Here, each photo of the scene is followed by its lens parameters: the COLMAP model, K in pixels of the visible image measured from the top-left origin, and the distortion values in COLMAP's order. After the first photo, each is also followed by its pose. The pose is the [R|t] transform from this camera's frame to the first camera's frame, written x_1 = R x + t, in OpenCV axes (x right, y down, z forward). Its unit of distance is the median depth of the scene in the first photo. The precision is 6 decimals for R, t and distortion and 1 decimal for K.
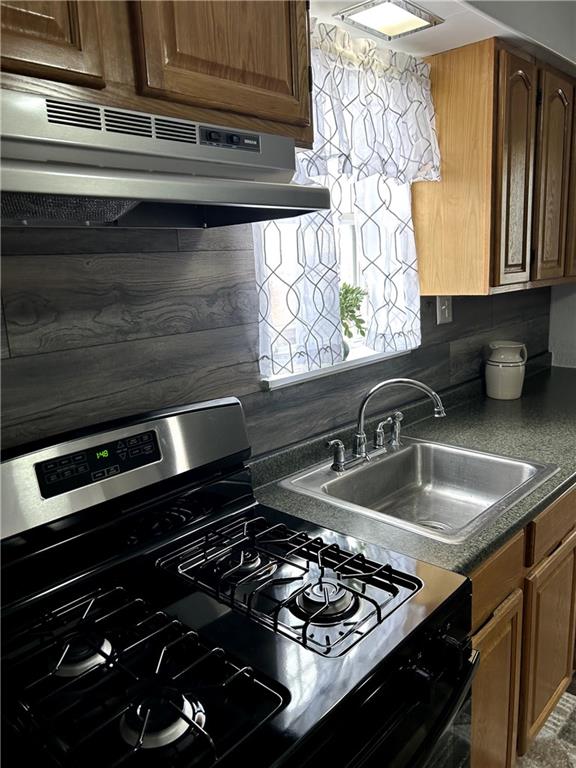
lens RADIAL K [[575.5, 0, 287.0], [0, 575.5, 388.4], [0, 0, 1]] dist [0.022586, -0.012307]
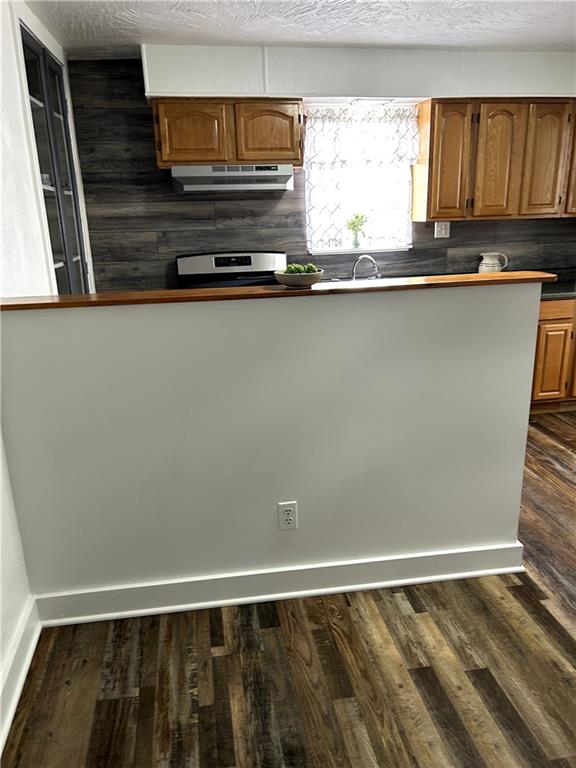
lens RADIAL K [[575.5, 0, 293.0], [0, 575.5, 386.5], [0, 0, 1]] dist [0.022586, -0.012307]
pose [[0.800780, 0.206410, -0.562268, 1.621122], [-0.139049, 0.977162, 0.160687, 0.196698], [0.582594, -0.050492, 0.811193, -1.290335]]
